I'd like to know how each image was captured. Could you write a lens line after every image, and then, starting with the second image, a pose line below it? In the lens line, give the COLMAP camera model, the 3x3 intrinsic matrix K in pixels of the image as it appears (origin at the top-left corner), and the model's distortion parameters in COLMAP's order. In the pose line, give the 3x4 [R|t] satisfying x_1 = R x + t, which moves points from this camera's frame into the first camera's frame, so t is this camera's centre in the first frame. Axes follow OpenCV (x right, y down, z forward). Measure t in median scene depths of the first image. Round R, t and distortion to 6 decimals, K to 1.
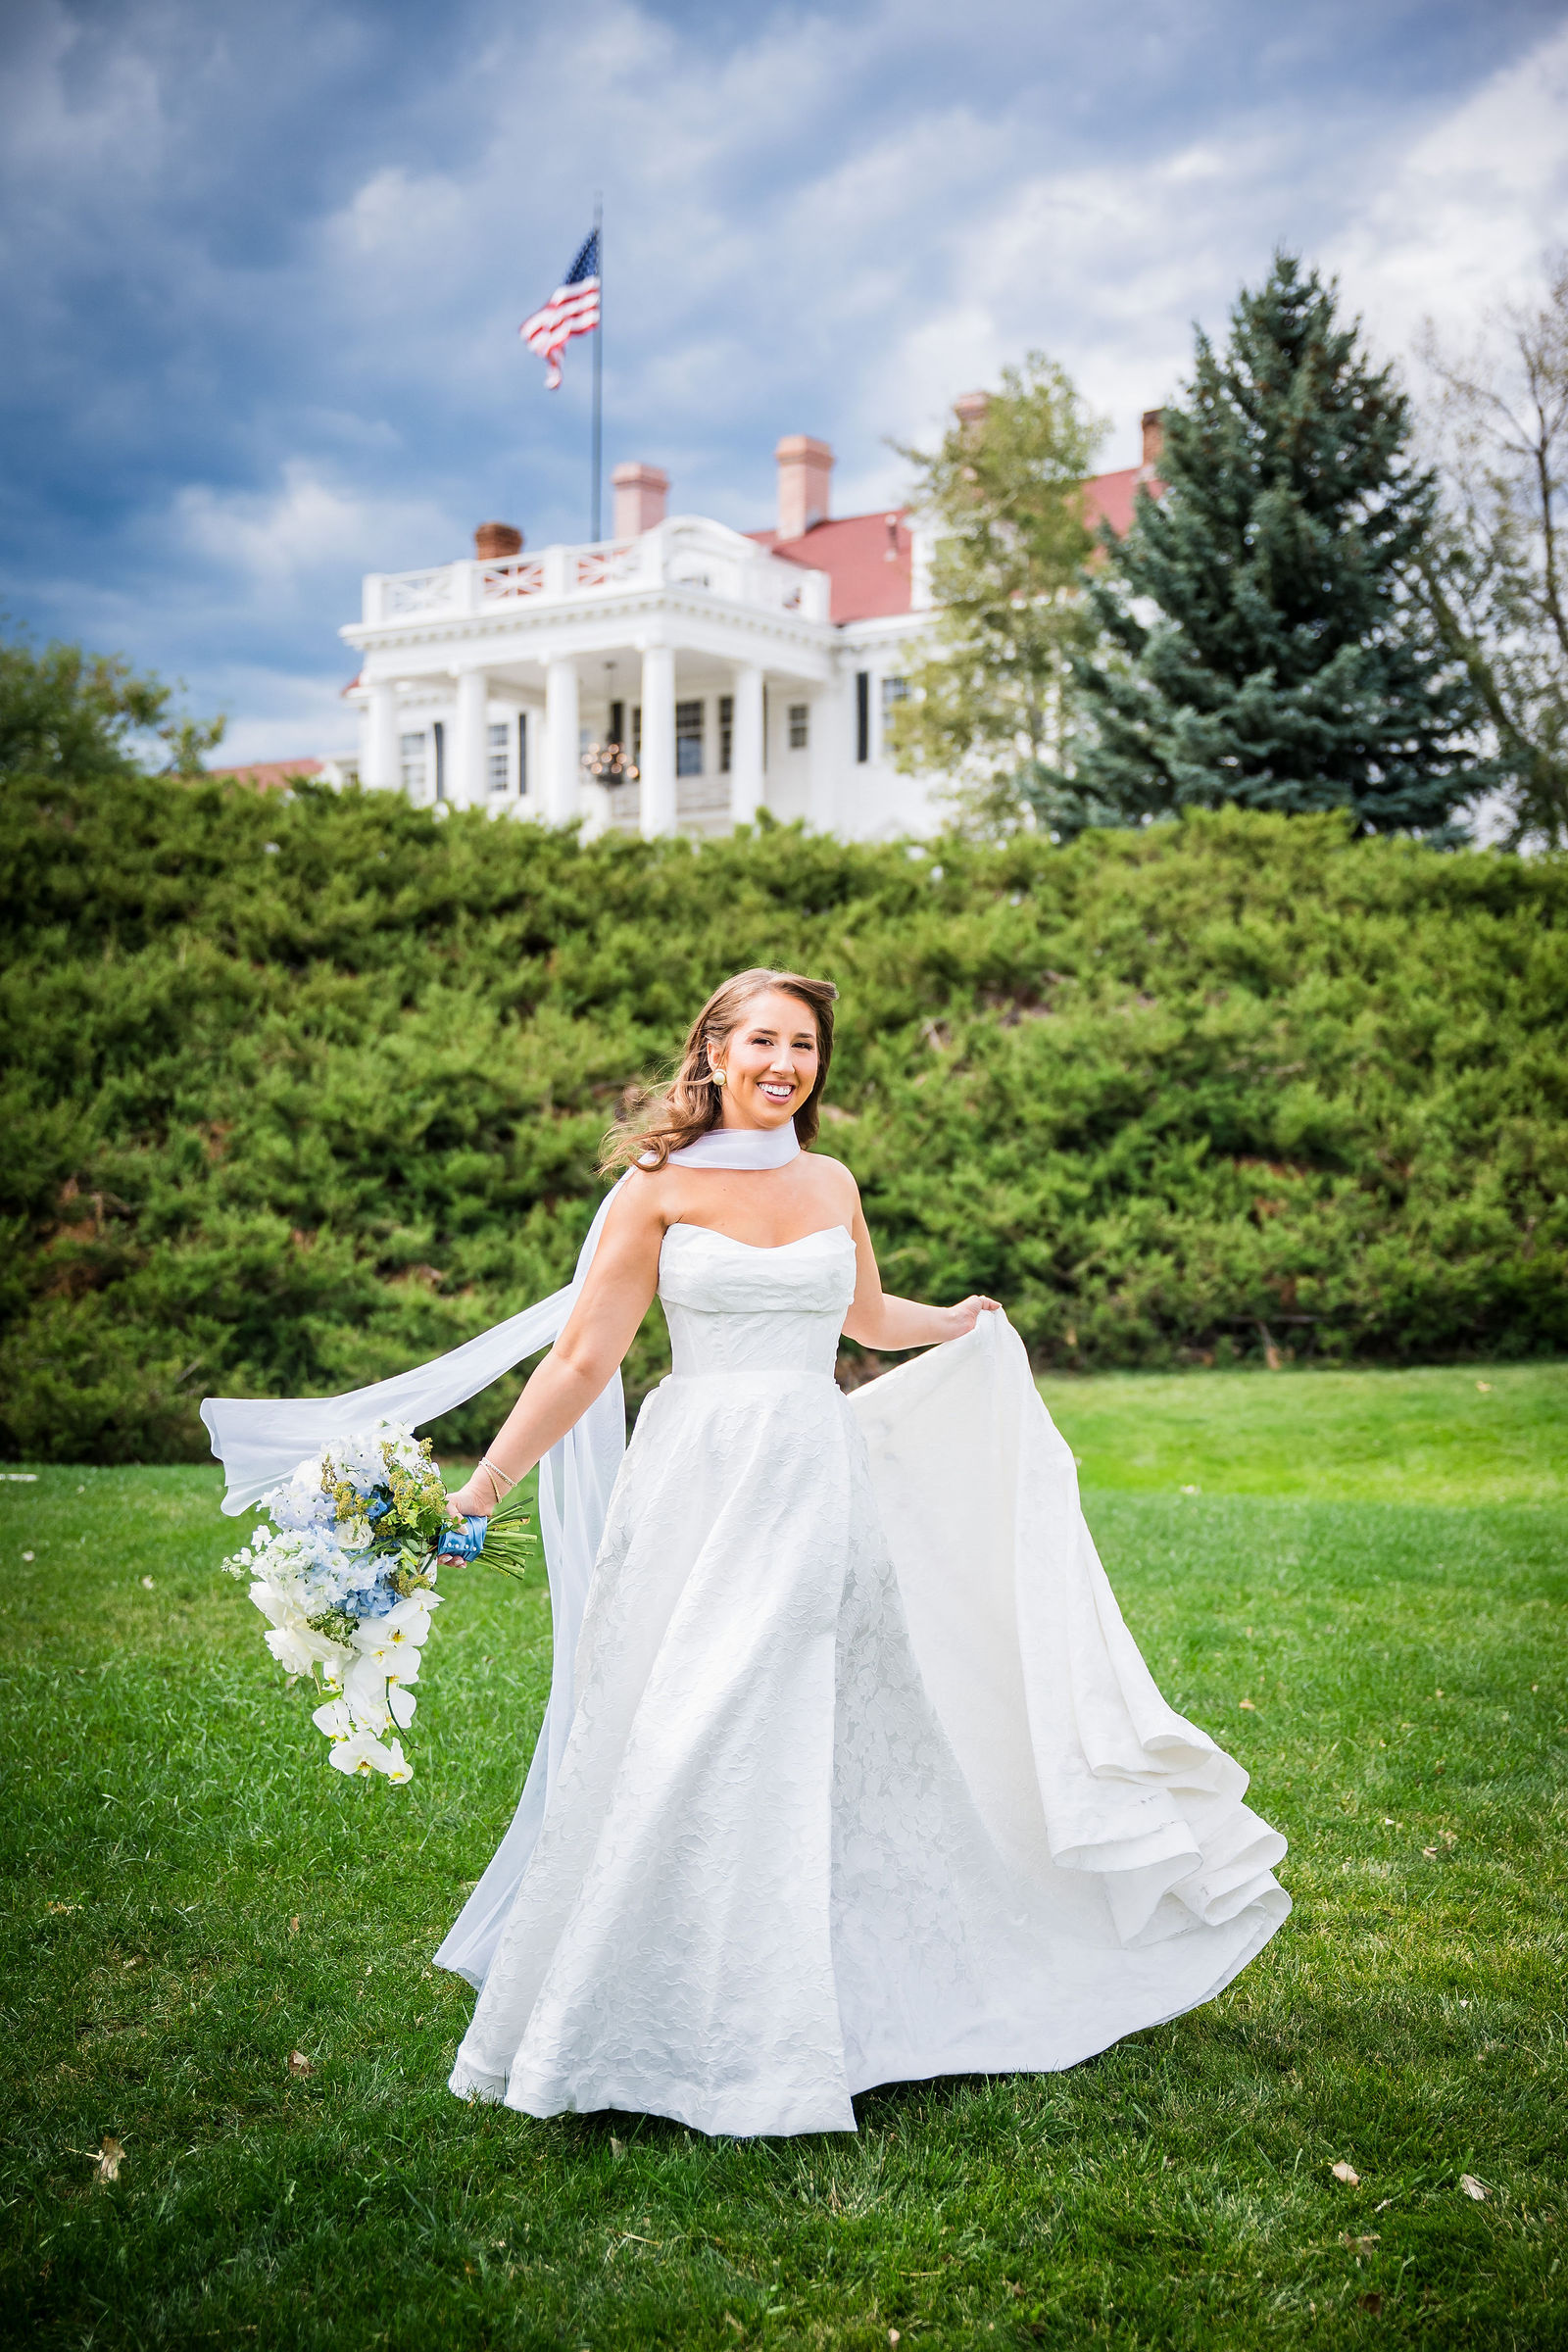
lens RADIAL K [[3413.4, 0, 686.7], [0, 3413.4, 1173.2], [0, 0, 1]] dist [0.180395, -0.013786]
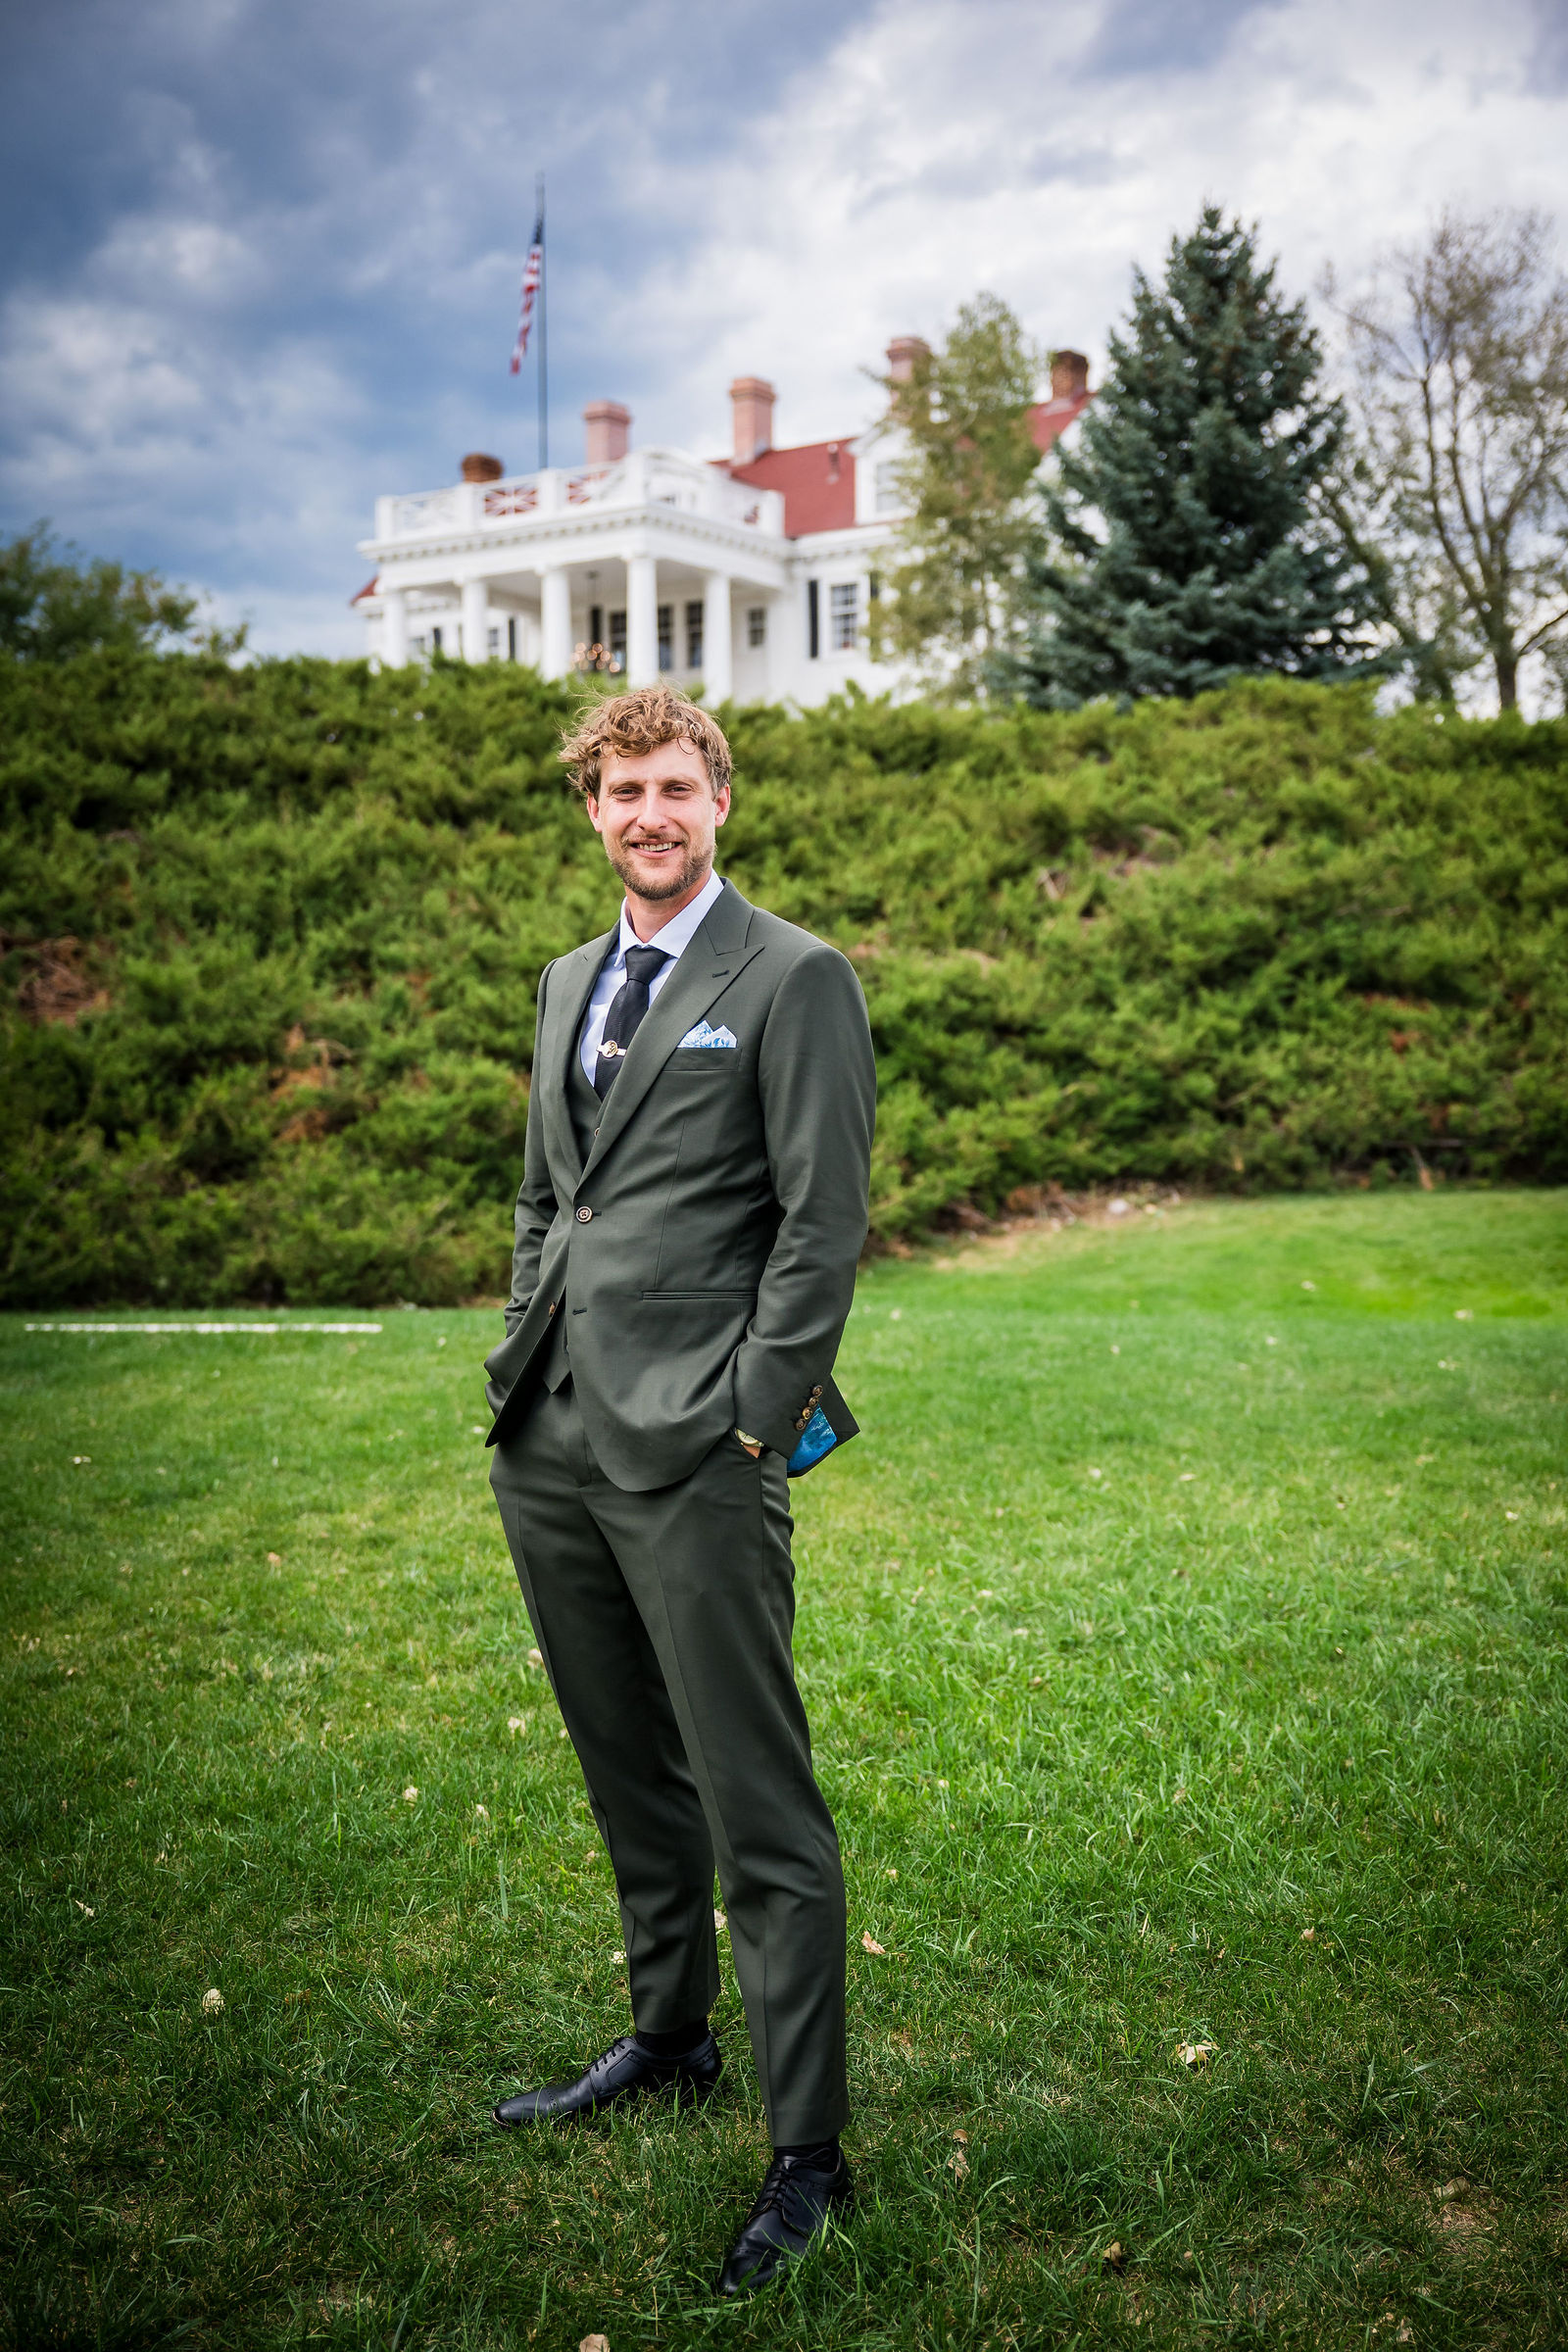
lens RADIAL K [[2724.5, 0, 661.4], [0, 2724.5, 1174.8], [0, 0, 1]] dist [0.069535, 0.014099]
pose [[0.998444, -0.015724, 0.053498, -0.097044], [0.012629, 0.998254, 0.057709, -0.000062], [-0.054312, -0.056943, 0.996899, 0.137878]]
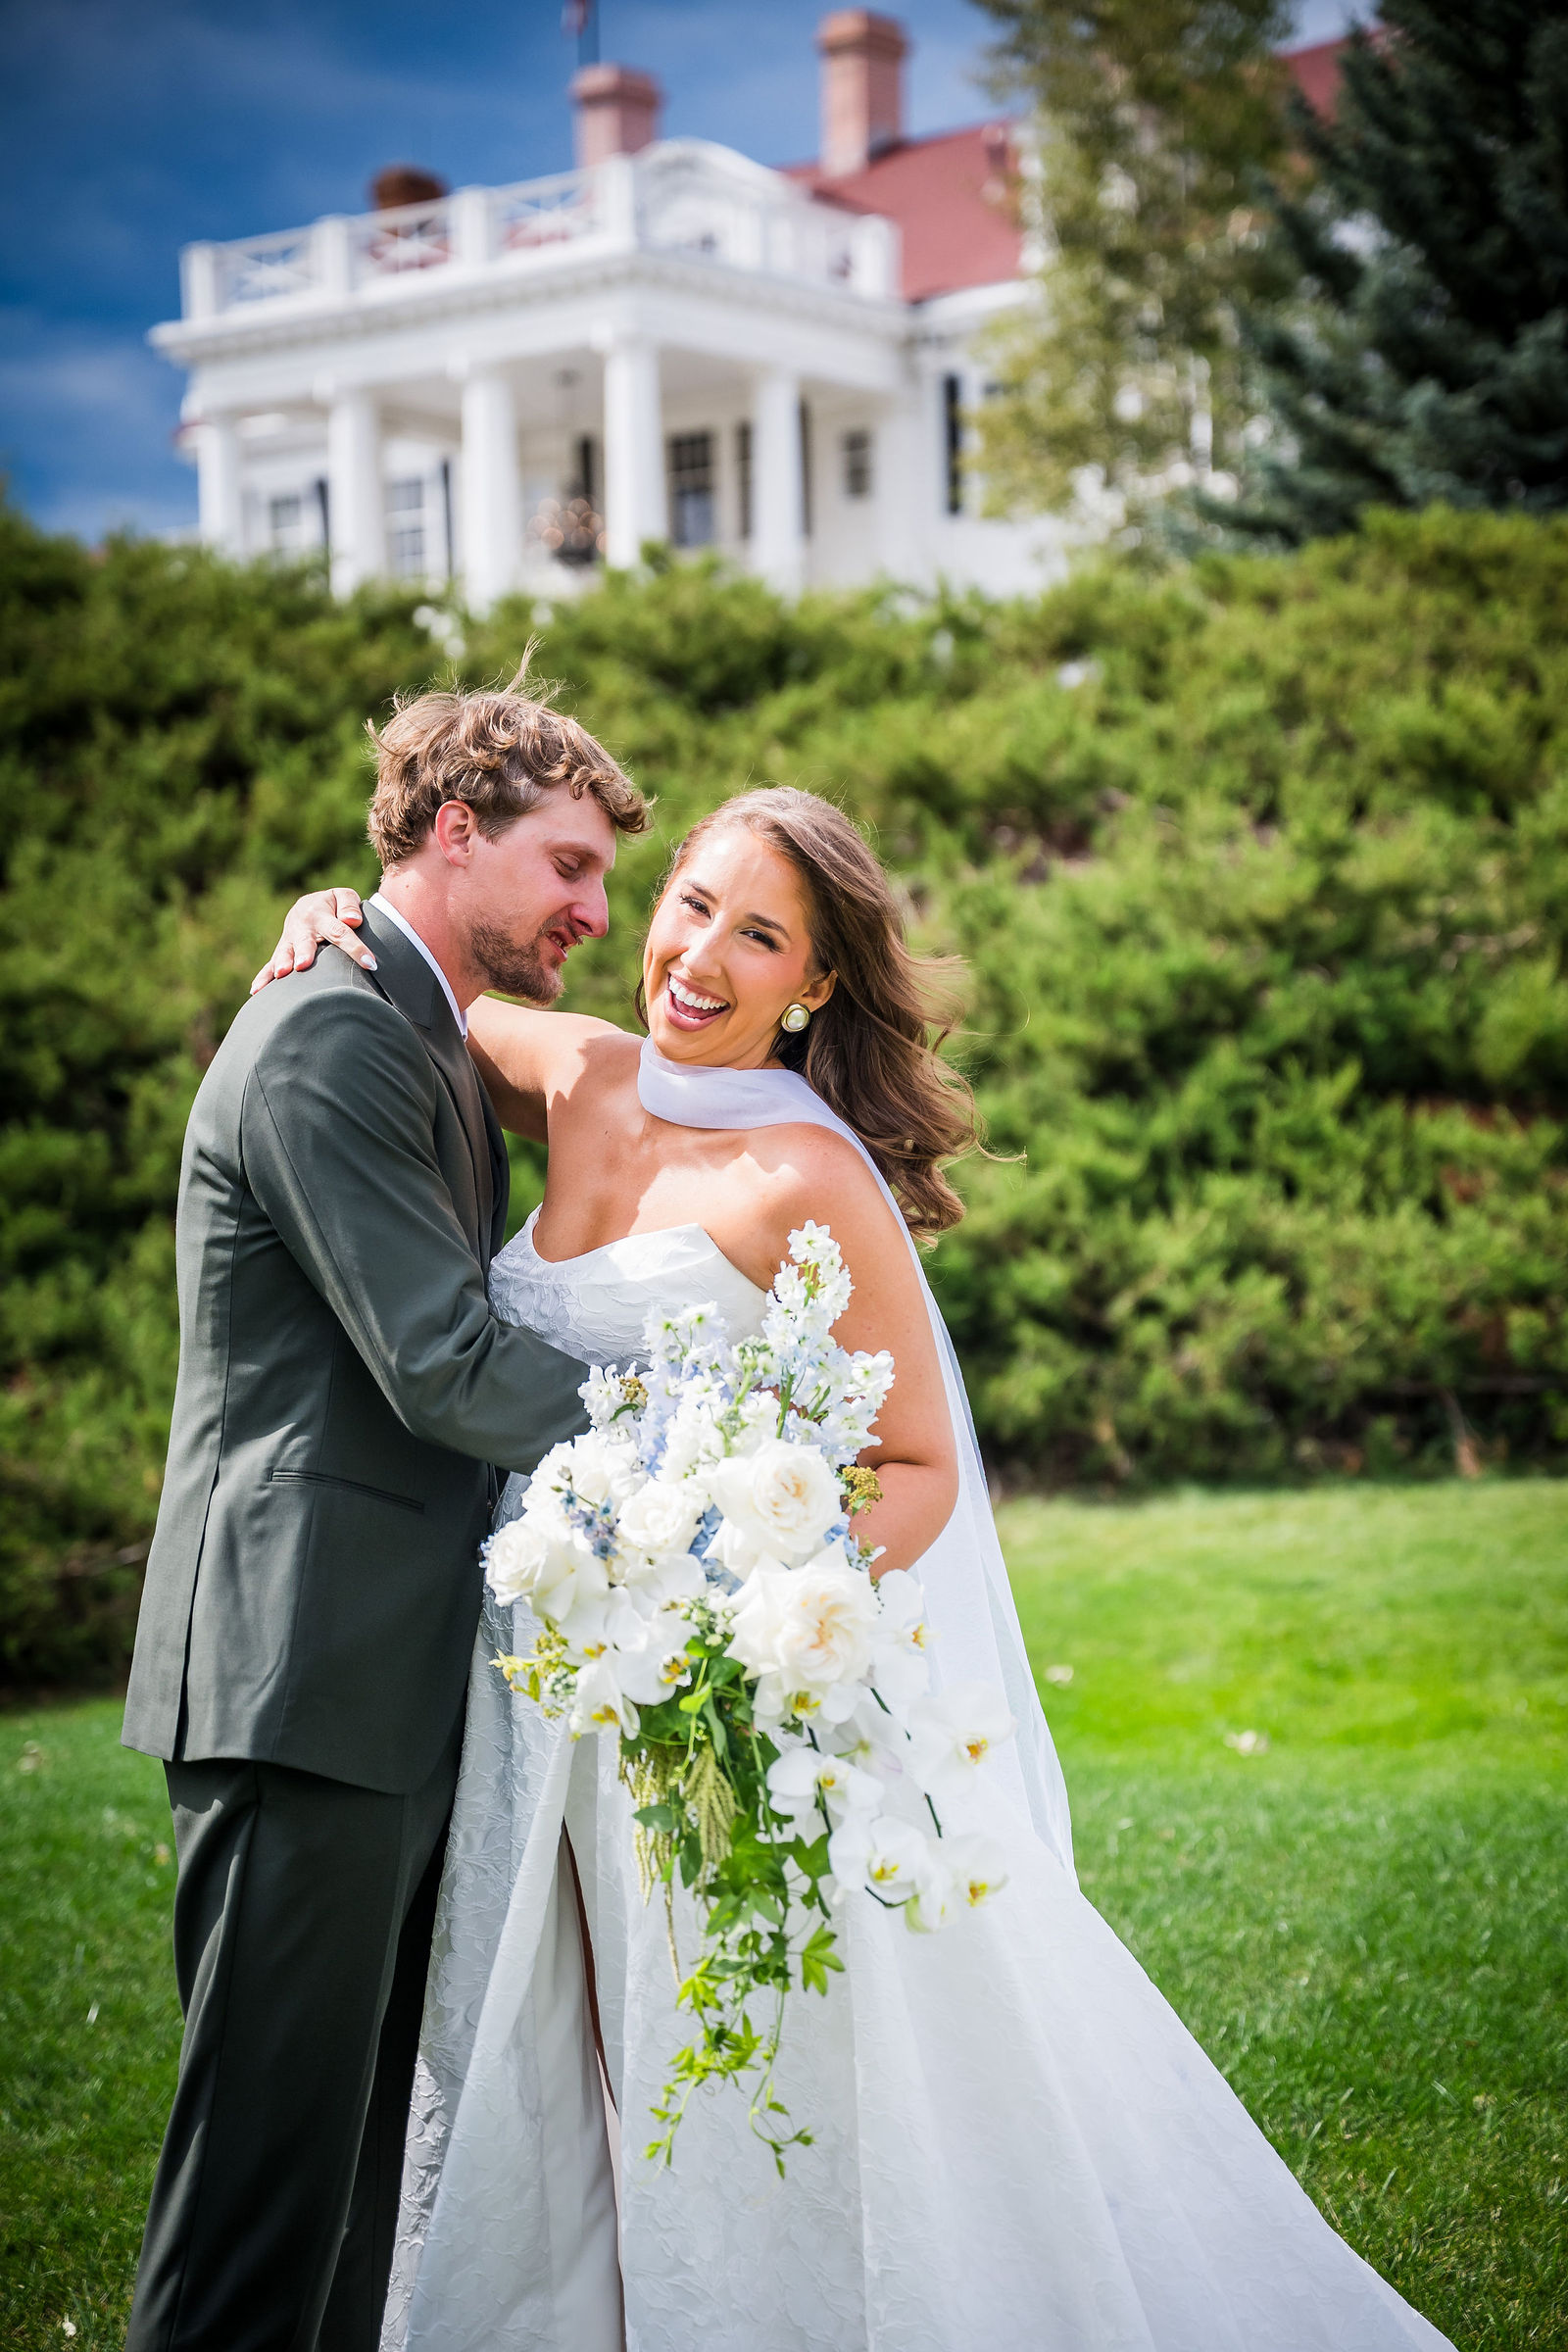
lens RADIAL K [[4589.2, 0, 784.0], [0, 4589.2, 1176.0], [0, 0, 1]] dist [0.531113, -0.039579]
pose [[0.999221, -0.030399, -0.025158, 0.068898], [0.030520, 0.999524, 0.004453, 0.001454], [0.025010, -0.005218, 0.999674, 0.211618]]
